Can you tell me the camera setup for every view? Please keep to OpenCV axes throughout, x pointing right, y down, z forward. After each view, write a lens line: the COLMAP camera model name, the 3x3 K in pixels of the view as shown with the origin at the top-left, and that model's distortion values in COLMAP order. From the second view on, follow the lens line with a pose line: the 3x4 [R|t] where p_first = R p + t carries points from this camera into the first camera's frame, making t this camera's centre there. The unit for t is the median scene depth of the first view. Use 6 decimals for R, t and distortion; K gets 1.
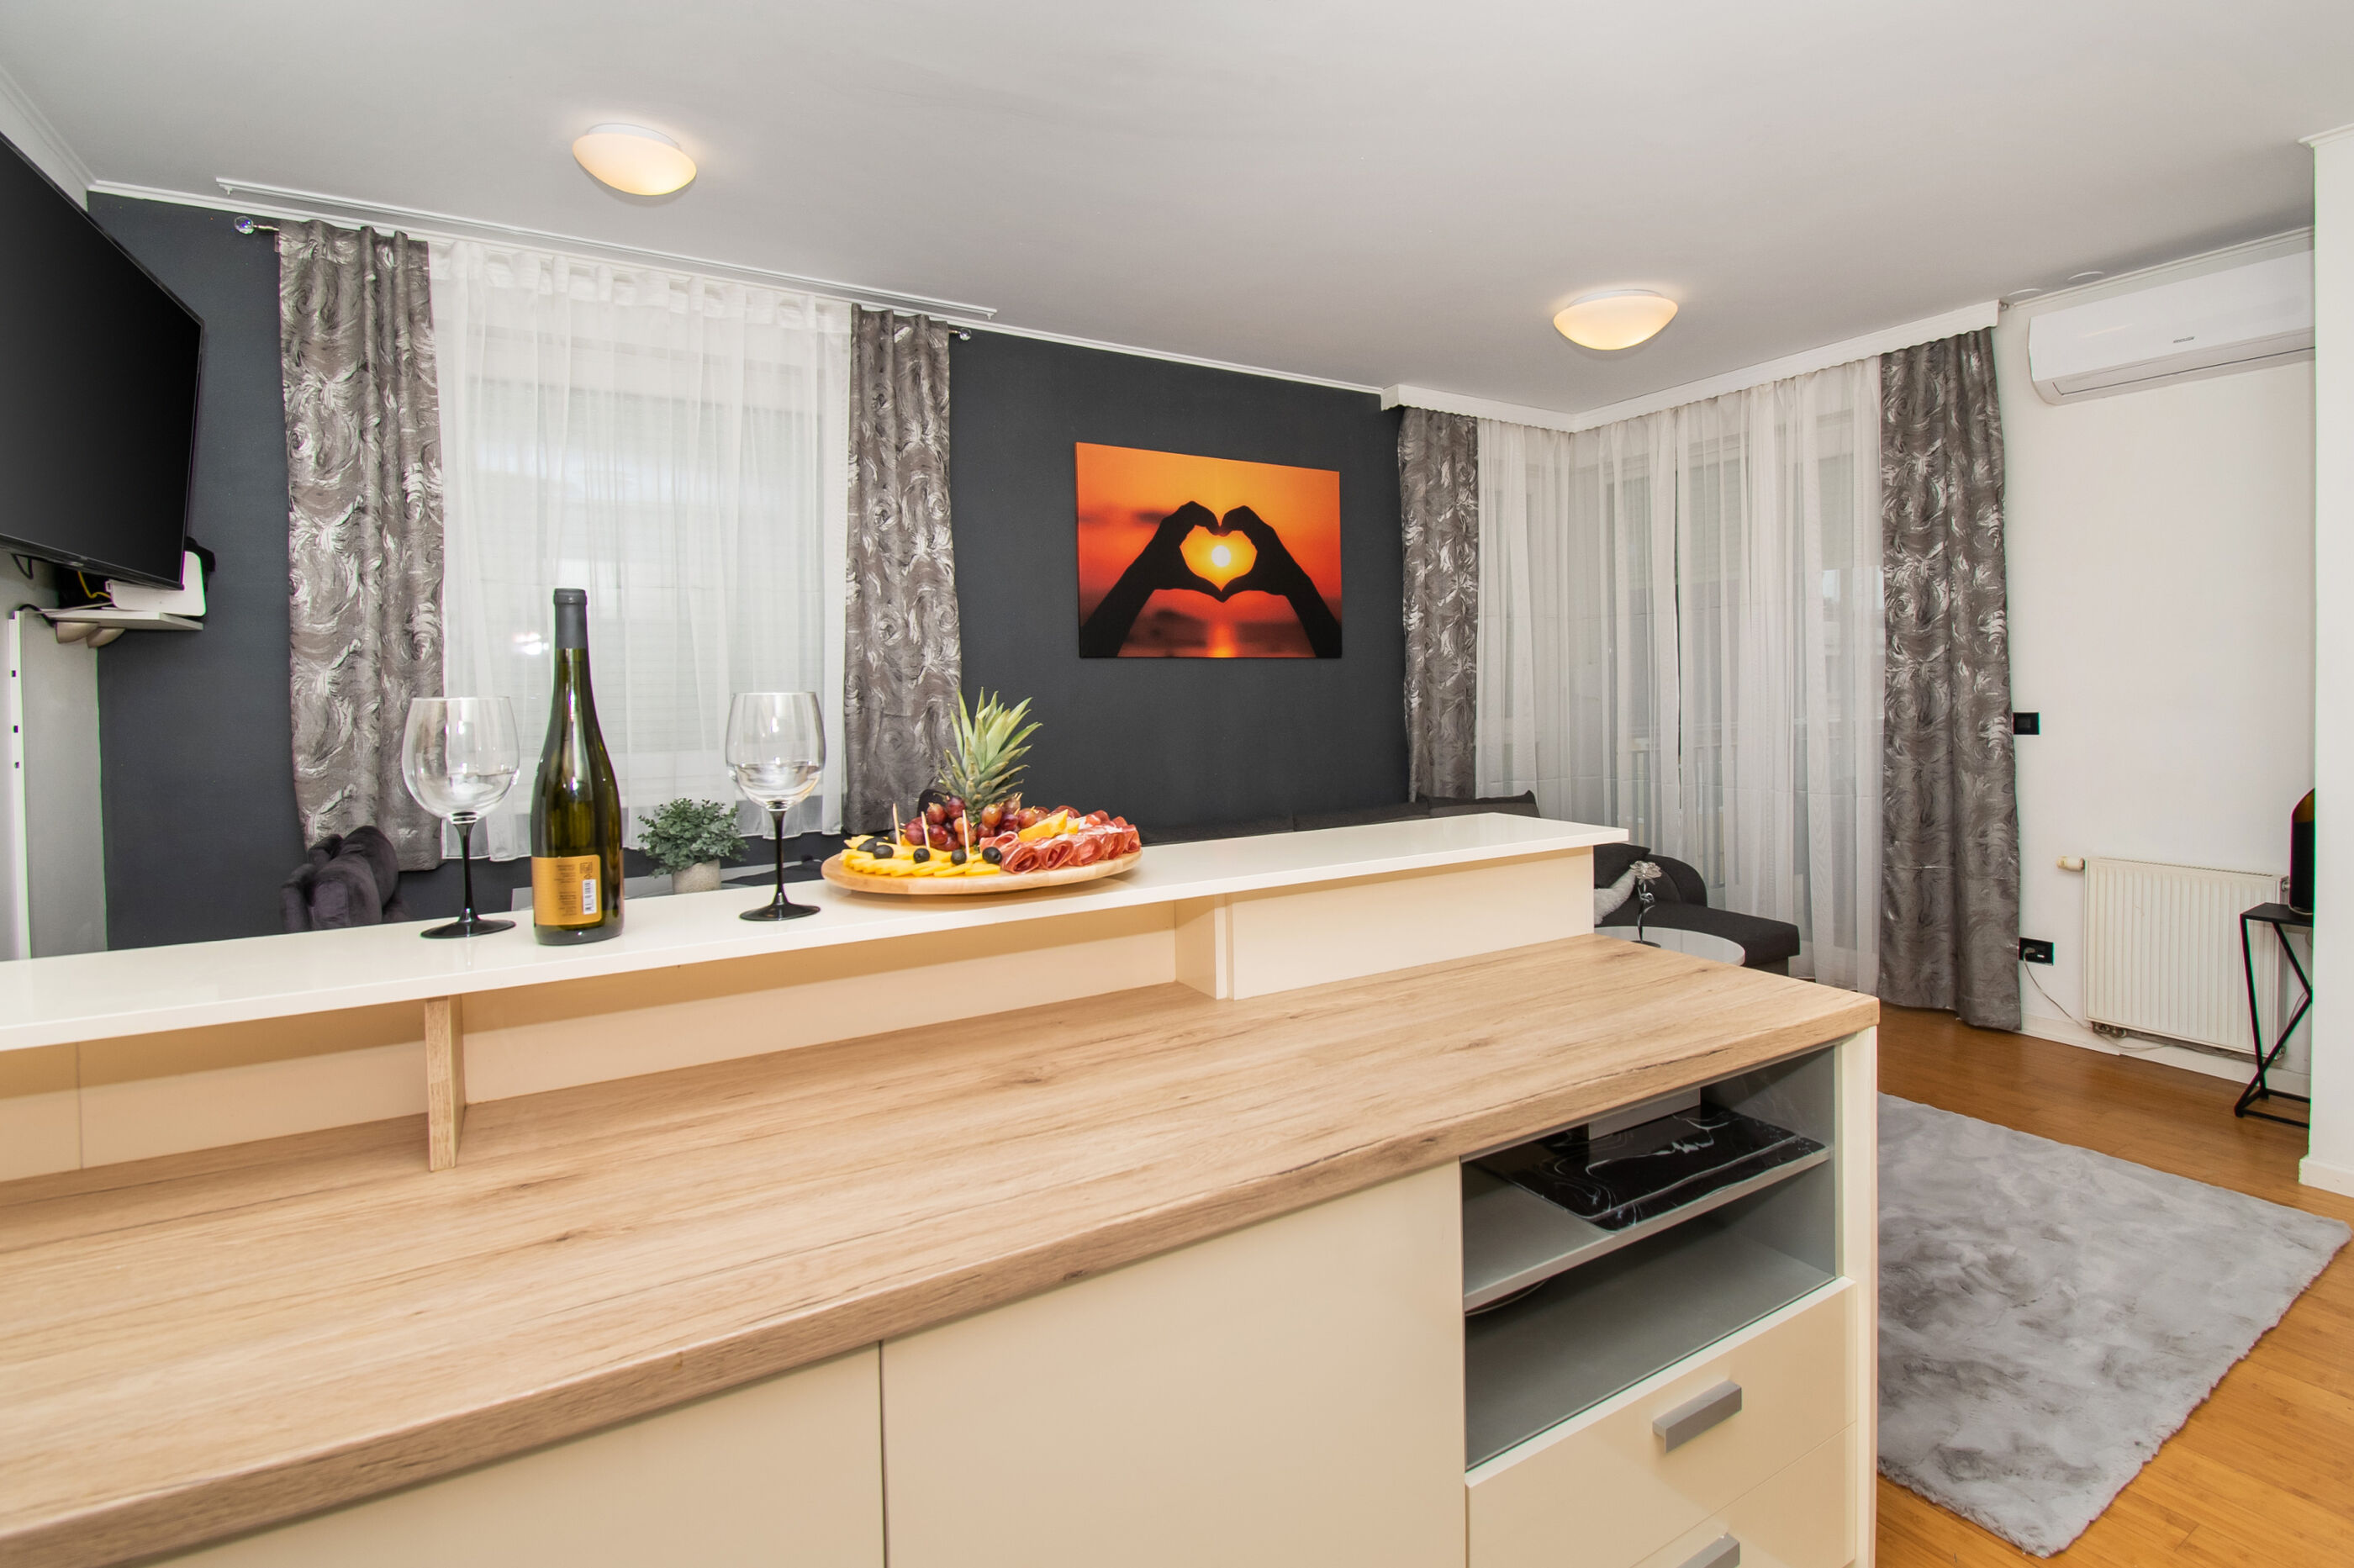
lens RADIAL K [[1100.1, 0, 1259.6], [0, 1100.1, 694.9], [0, 0, 1]] dist [0.026541, -0.032119]
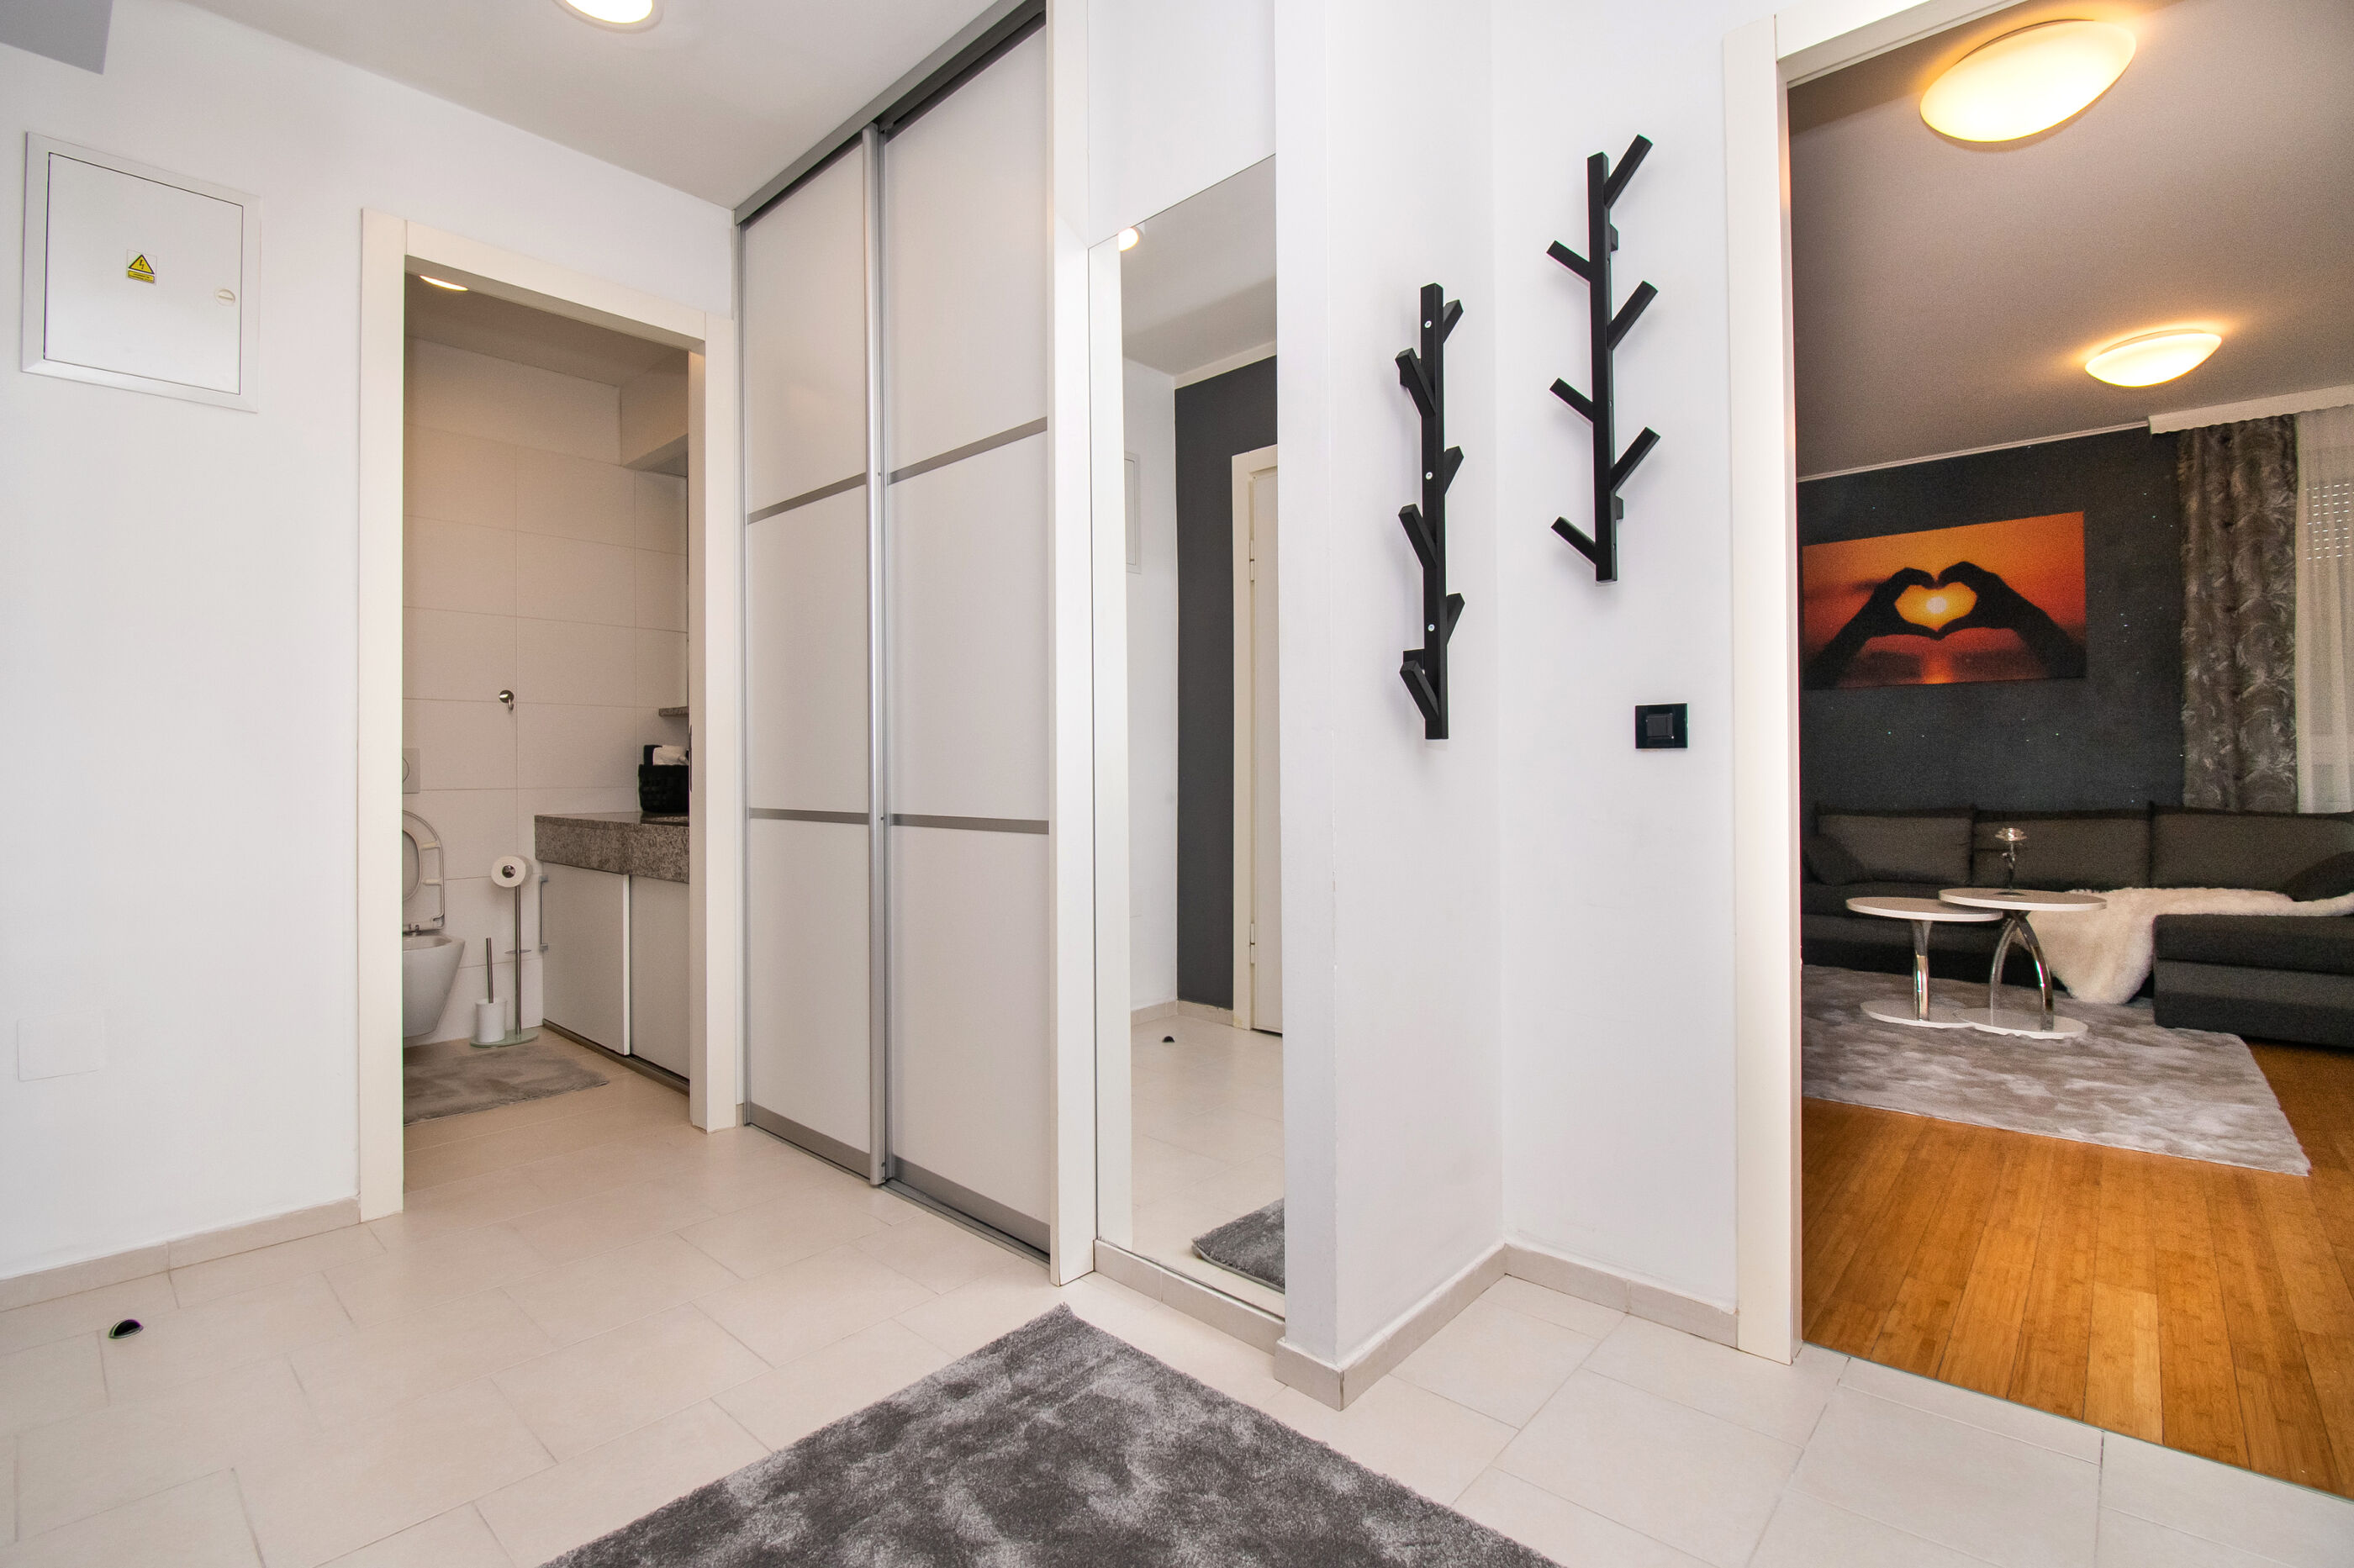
lens RADIAL K [[1046.7, 0, 1179.3], [0, 1046.7, 764.0], [0, 0, 1]] dist [0.004231, -0.015211]
pose [[0.277565, 0.007372, -0.960678, 1.003459], [-0.005556, 0.999966, 0.006069, 0.063888], [0.960691, 0.003653, 0.277597, -0.207468]]
